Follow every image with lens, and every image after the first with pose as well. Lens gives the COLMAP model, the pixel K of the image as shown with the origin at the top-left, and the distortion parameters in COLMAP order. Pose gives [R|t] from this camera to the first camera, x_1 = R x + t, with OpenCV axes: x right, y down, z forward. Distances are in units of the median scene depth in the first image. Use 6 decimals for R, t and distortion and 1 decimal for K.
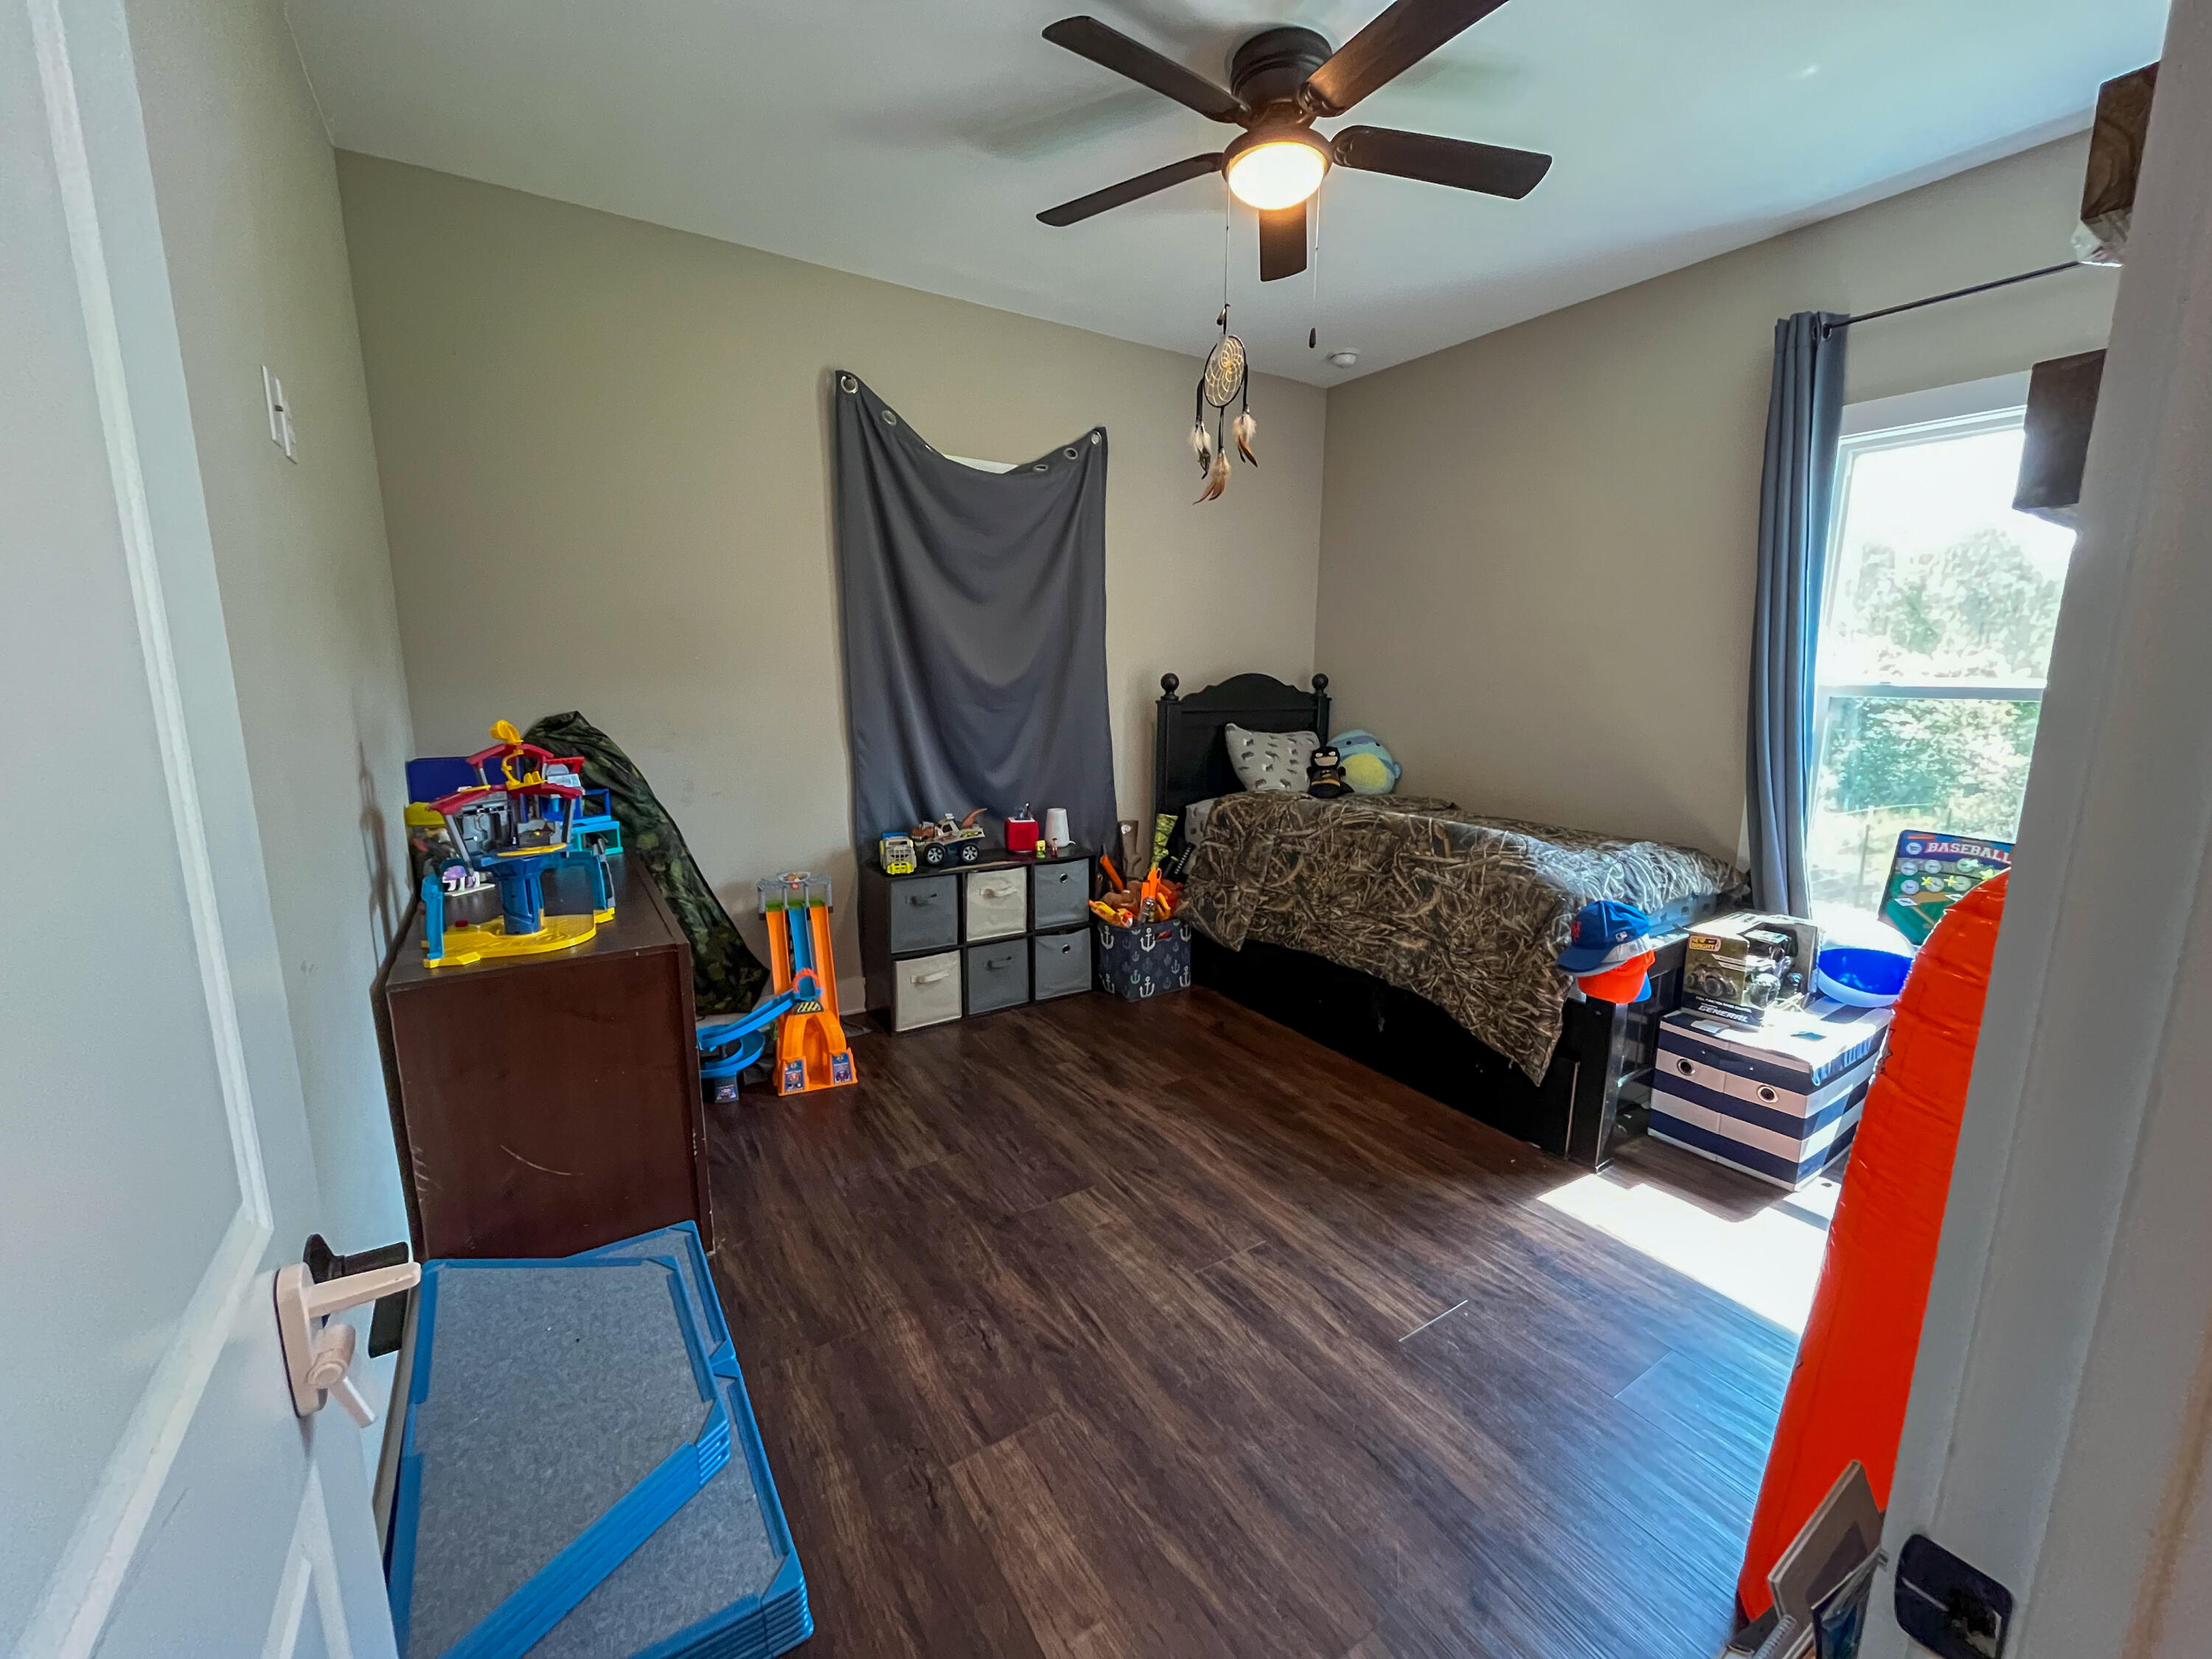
lens RADIAL K [[889.8, 0, 1112.0], [0, 889.8, 828.8], [0, 0, 1]] dist [-0.000907, -0.000411]
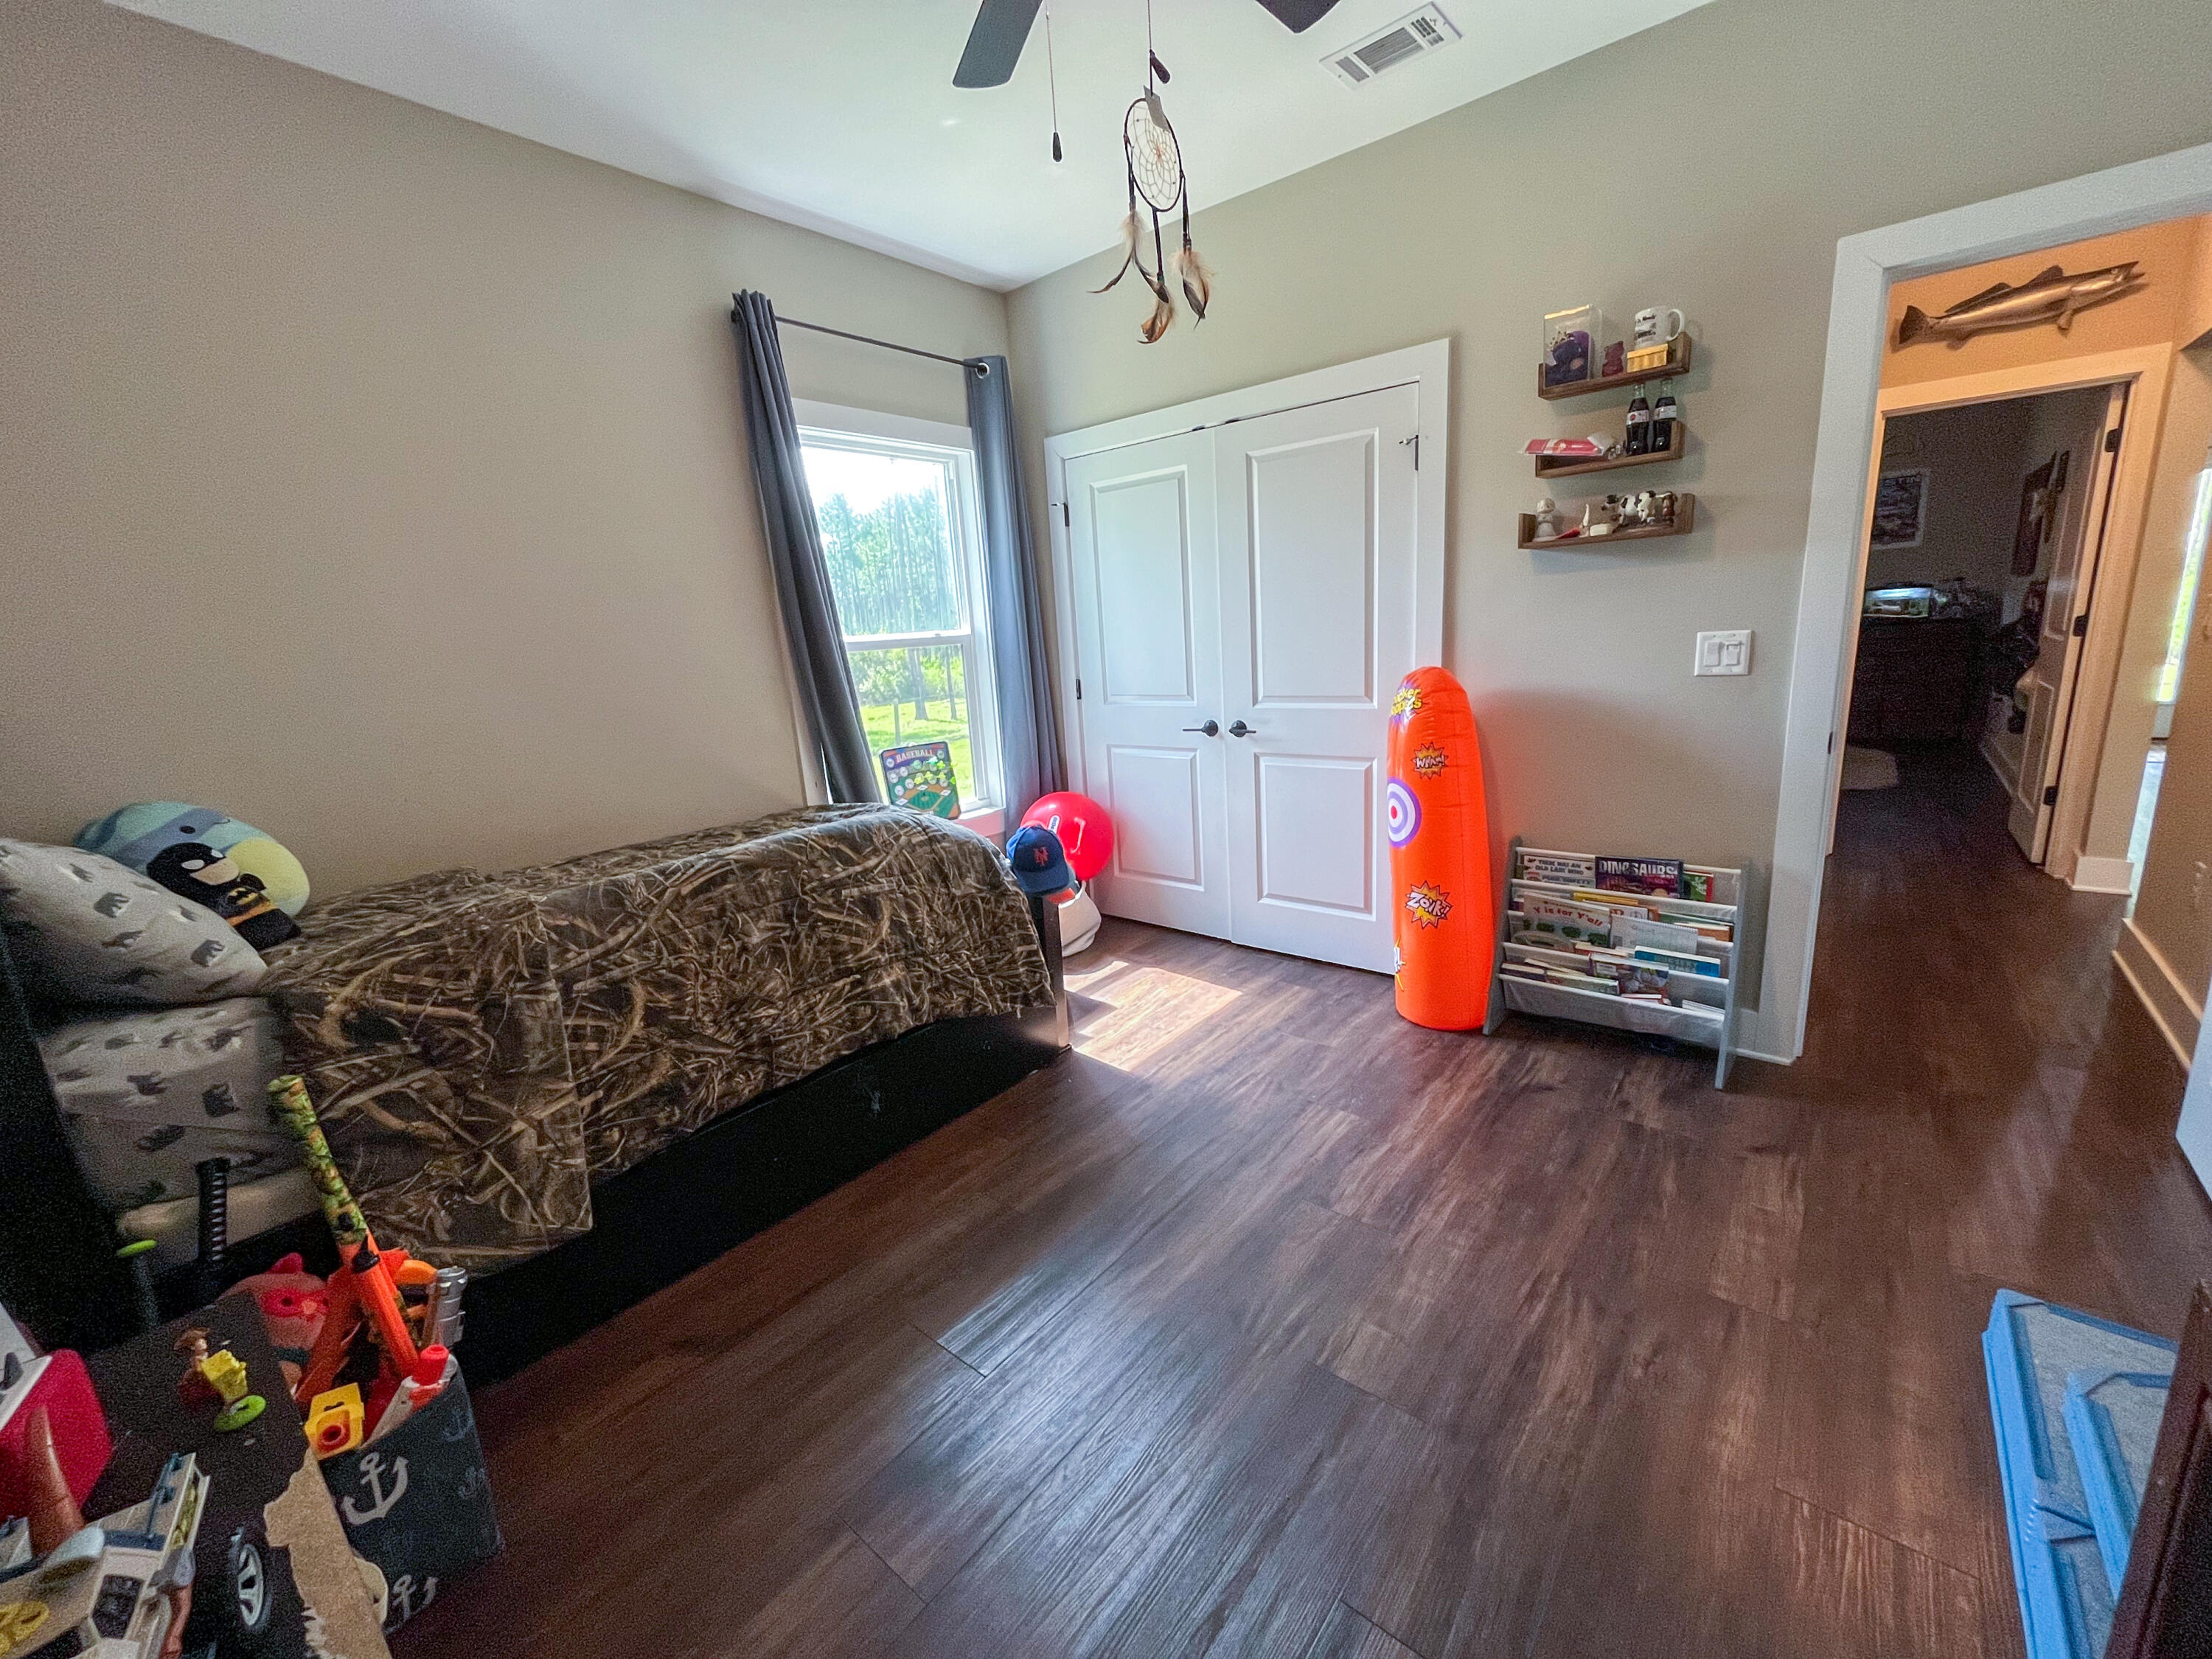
lens RADIAL K [[889.8, 0, 1112.0], [0, 889.8, 828.8], [0, 0, 1]] dist [-0.000907, -0.000411]
pose [[-0.297131, -0.201812, 0.933266, -0.425108], [0.227273, 0.934369, 0.274409, -0.162182], [-0.927394, 0.293642, -0.231764, 0.948806]]
